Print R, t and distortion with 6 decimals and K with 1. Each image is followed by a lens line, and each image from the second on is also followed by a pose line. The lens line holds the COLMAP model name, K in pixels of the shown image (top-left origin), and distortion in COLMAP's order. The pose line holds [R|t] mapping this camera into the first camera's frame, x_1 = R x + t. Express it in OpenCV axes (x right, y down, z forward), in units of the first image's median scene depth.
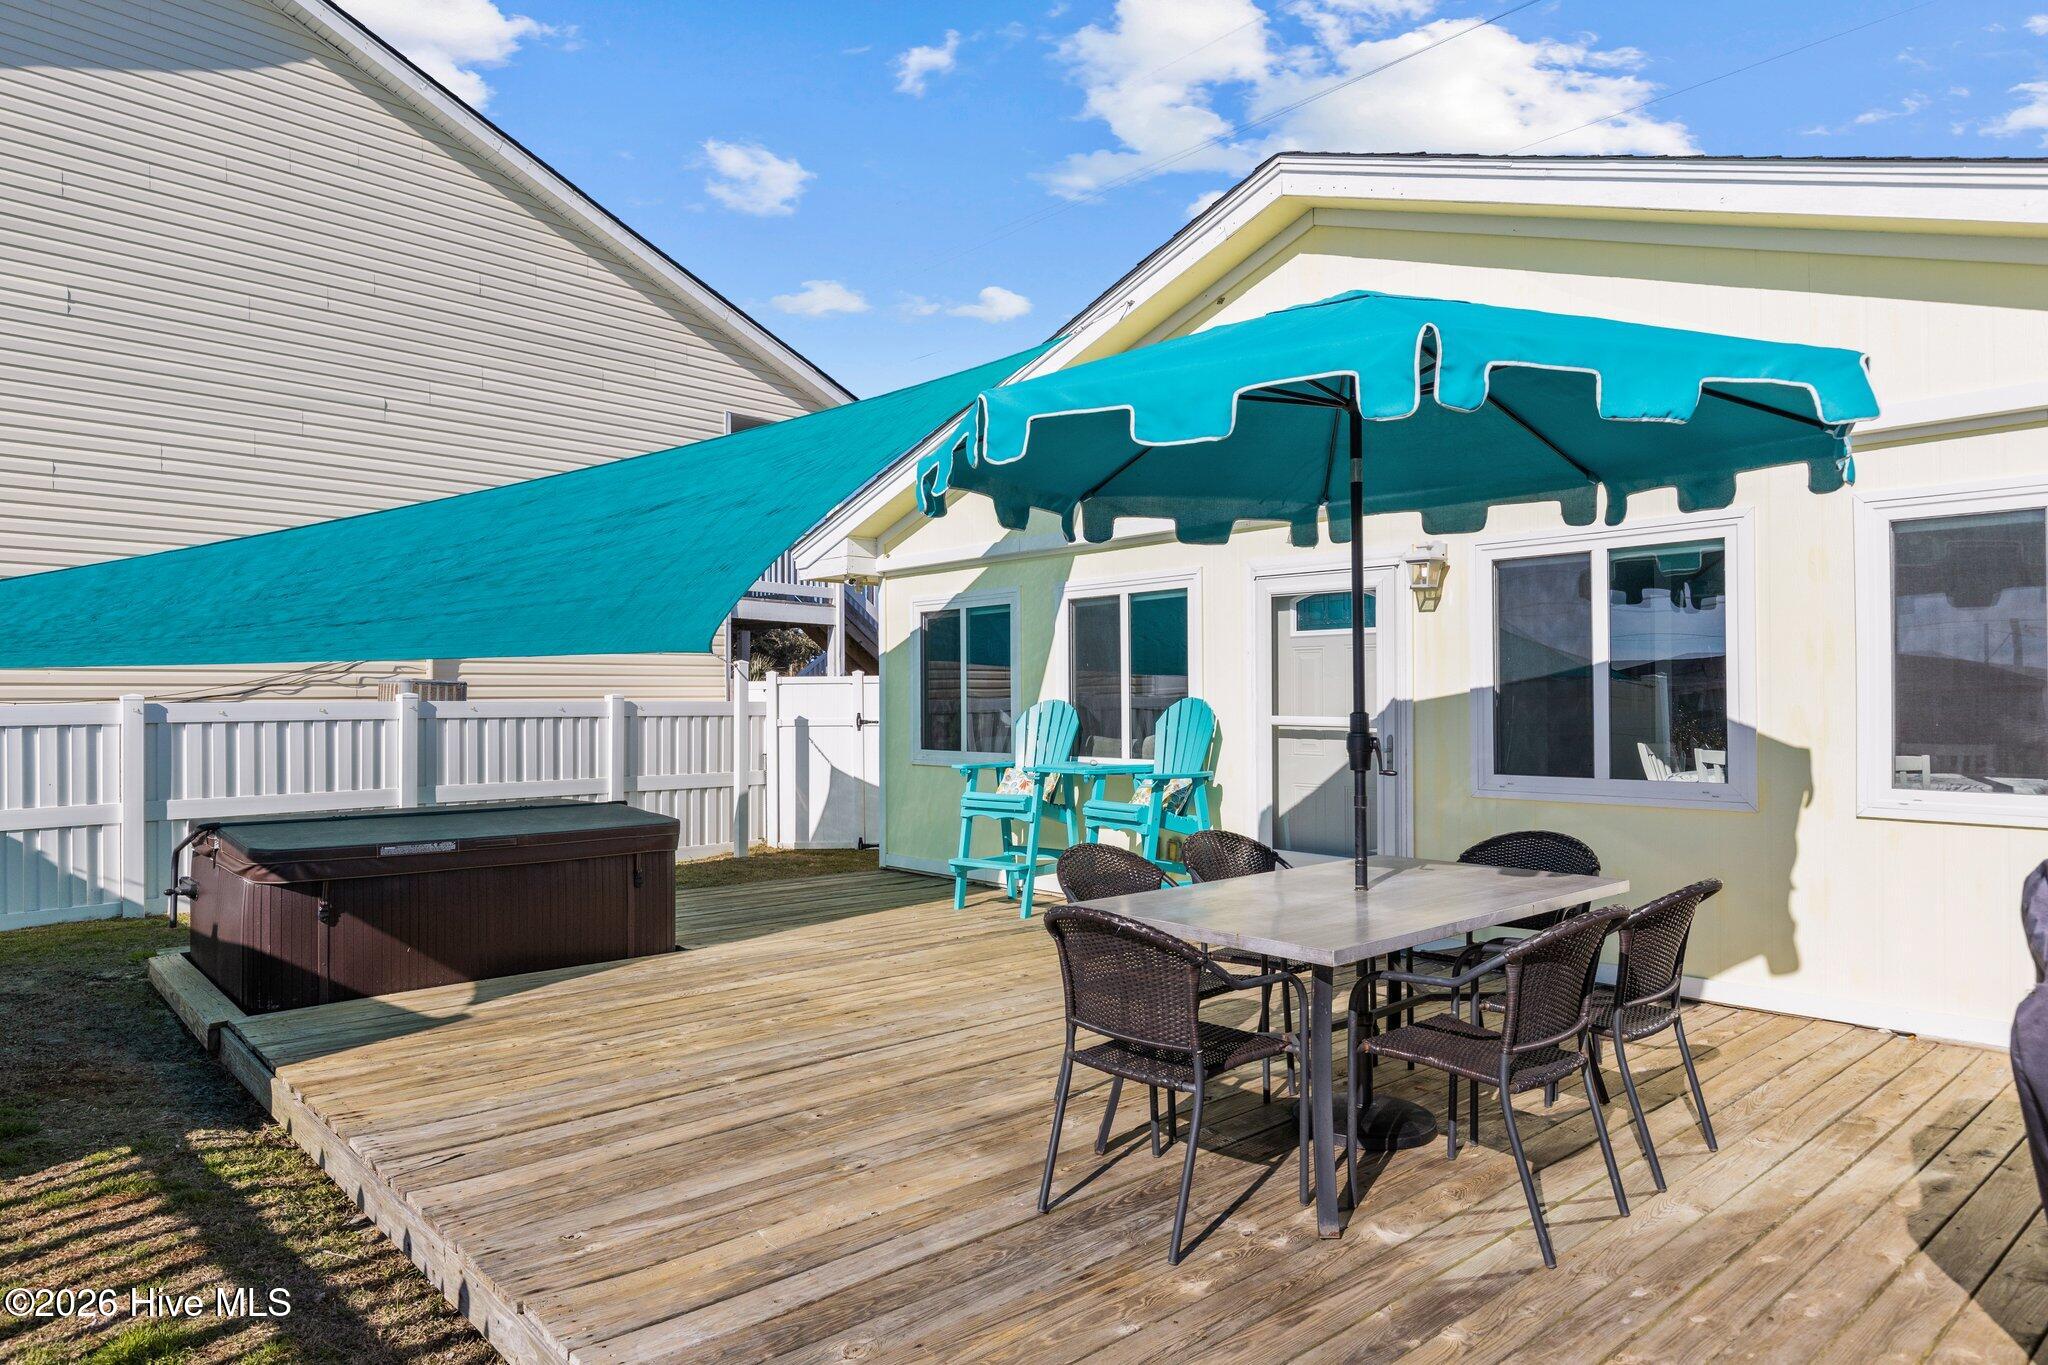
lens RADIAL K [[1245.2, 0, 1059.8], [0, 1245.2, 706.7], [0, 0, 1]] dist [0.002560, -0.000762]
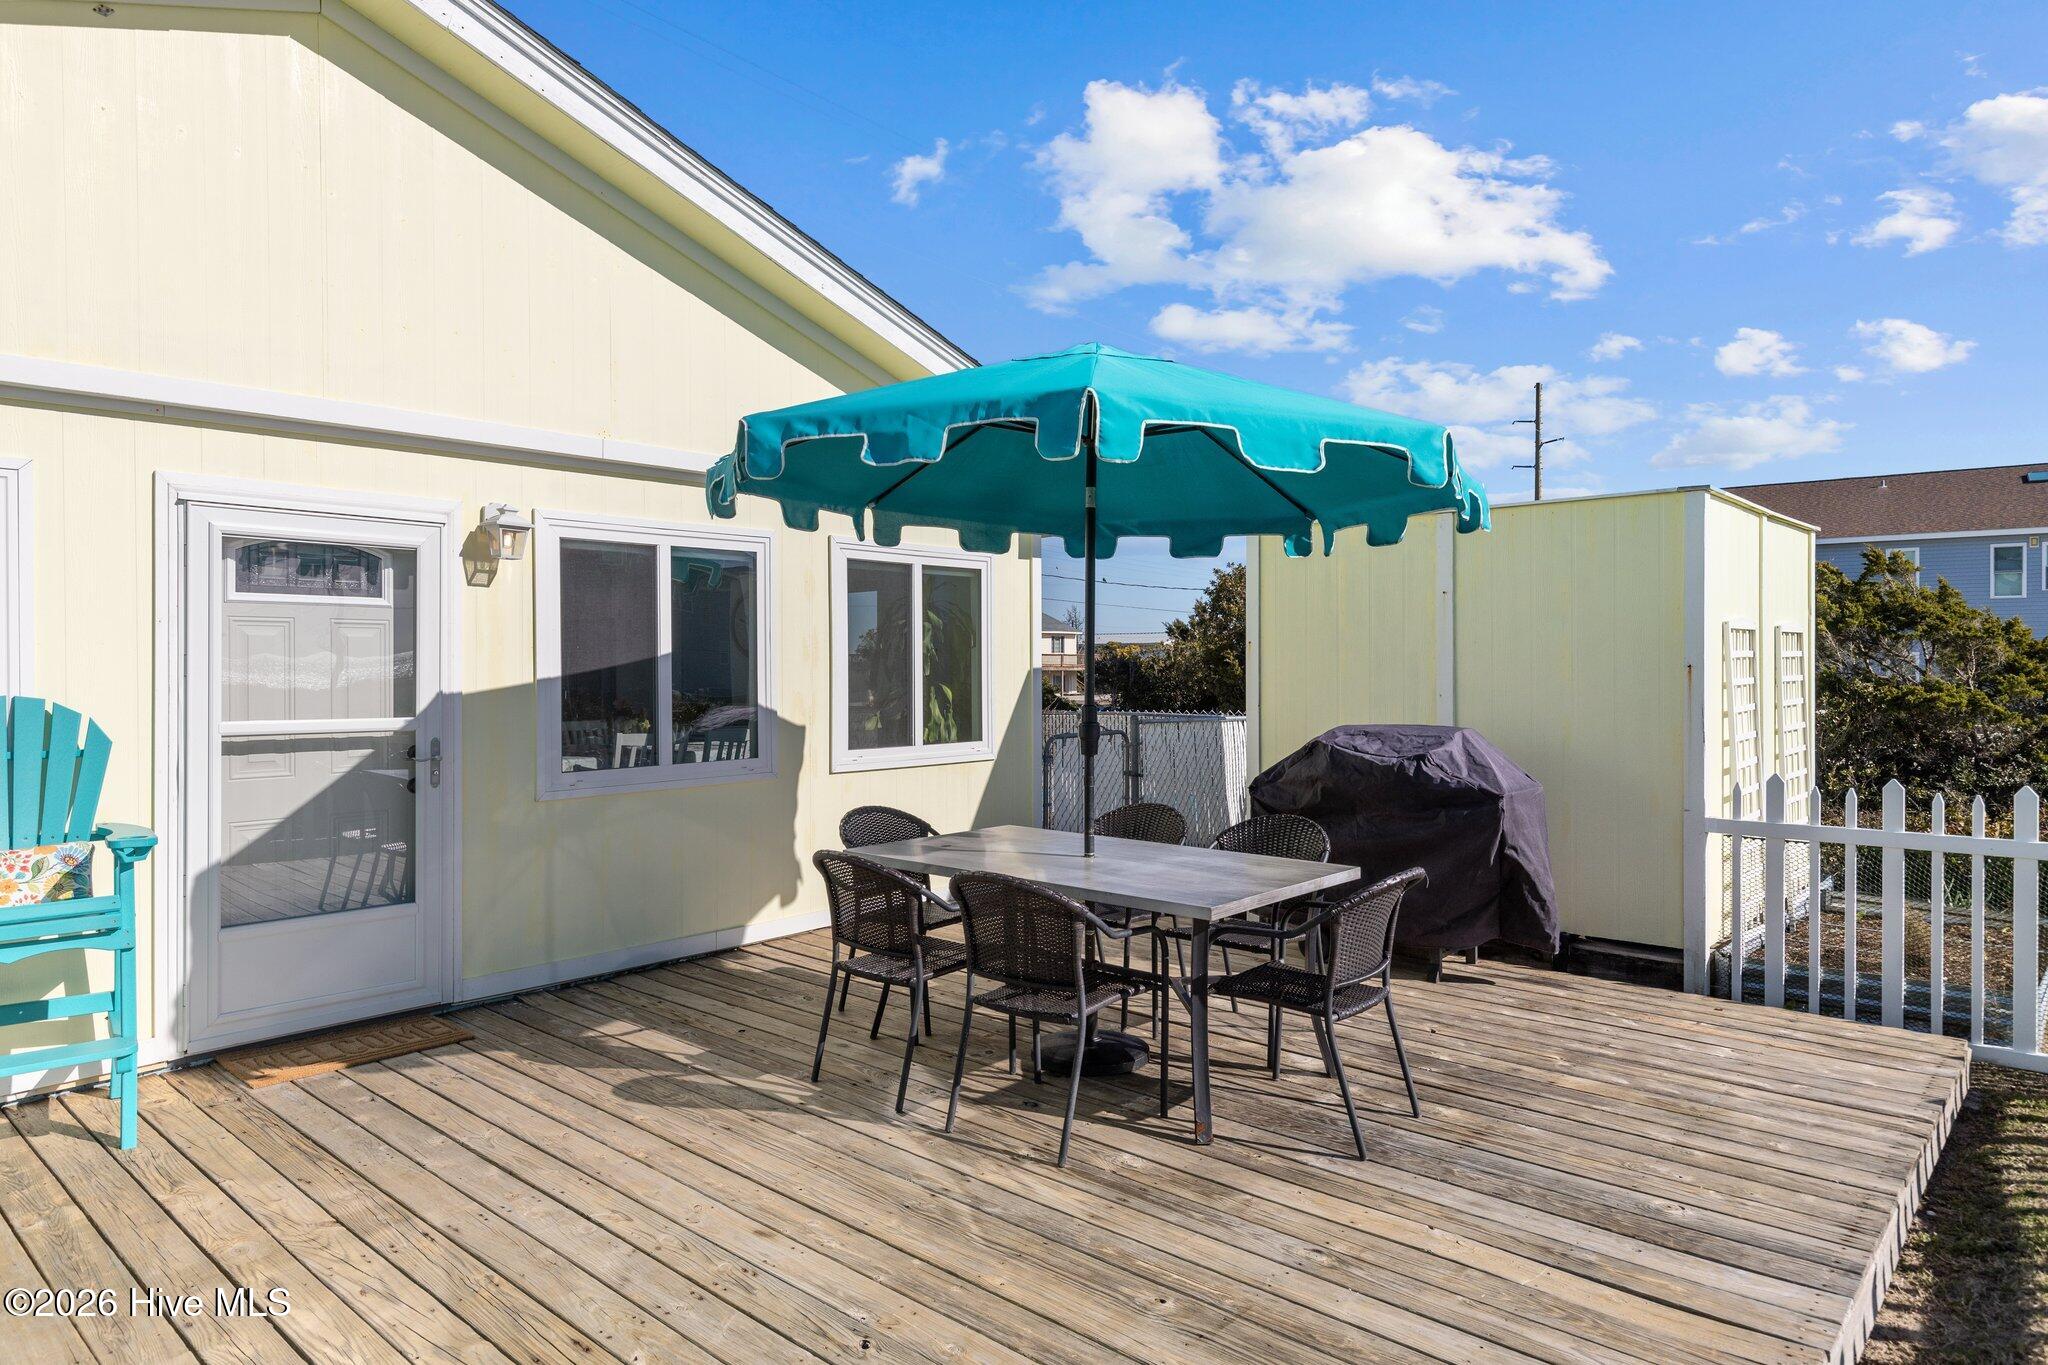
lens RADIAL K [[1206.6, 0, 1026.7], [0, 1206.6, 686.7], [0, 0, 1]] dist [0.006881, -0.001297]
pose [[-0.090178, -0.013778, 0.995830, -0.562554], [0.008753, 0.999855, 0.014626, -0.019001], [-0.995887, 0.010035, -0.090045, 0.741338]]
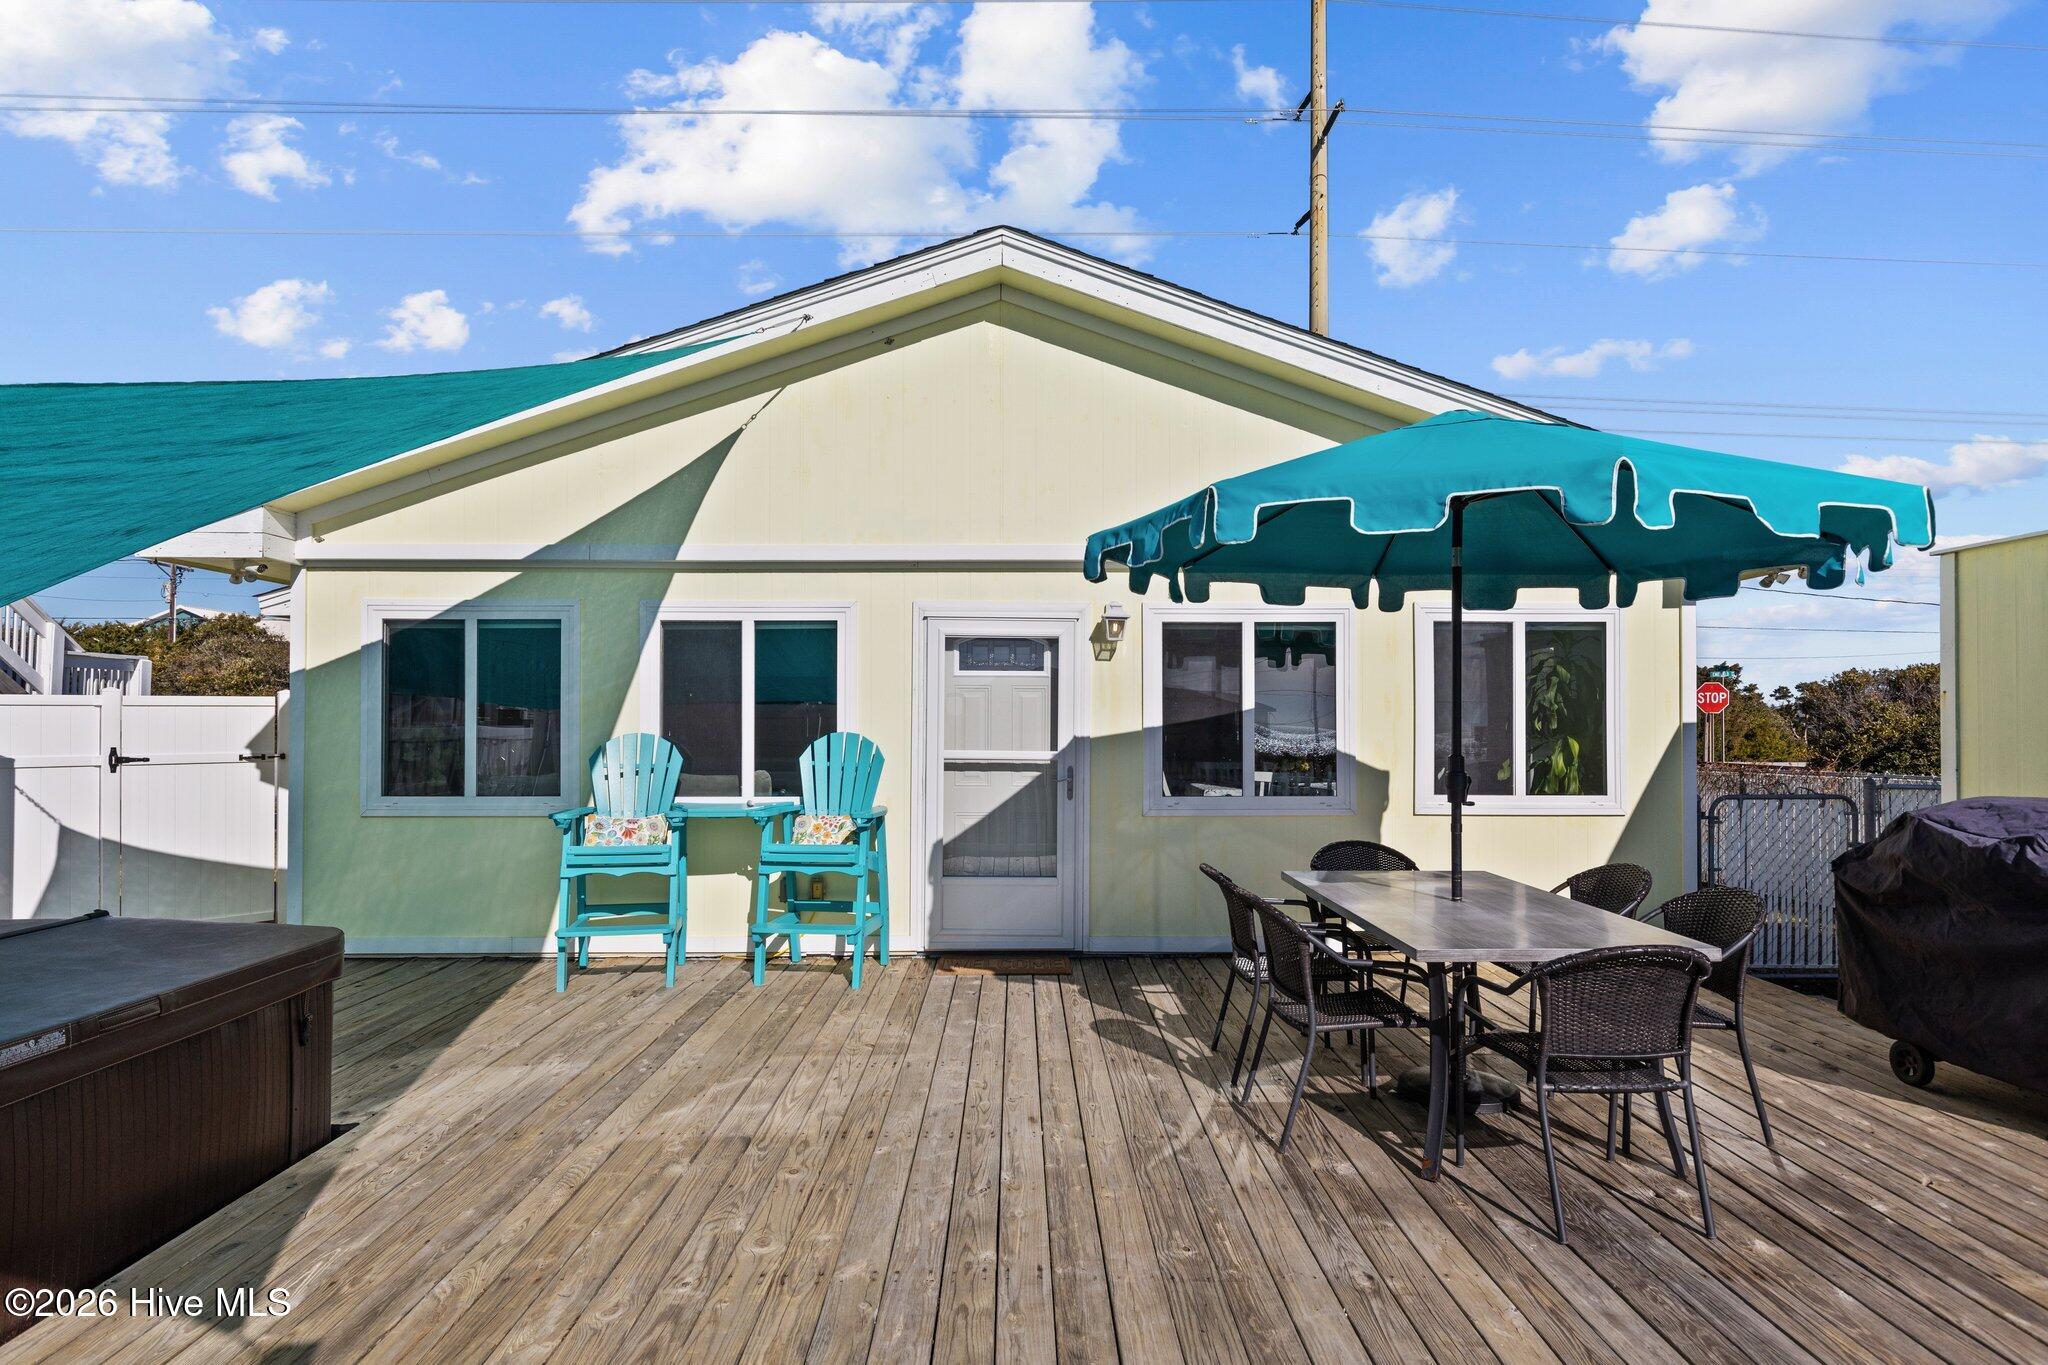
lens RADIAL K [[1067.2, 0, 1045.2], [0, 1067.2, 724.1], [0, 0, 1]] dist [-0.000030, 0.000454]
pose [[0.661215, 0.003090, 0.750190, -0.518949], [-0.001734, 0.999995, -0.002591, -0.014571], [-0.750194, 0.000412, 0.661217, 0.391061]]
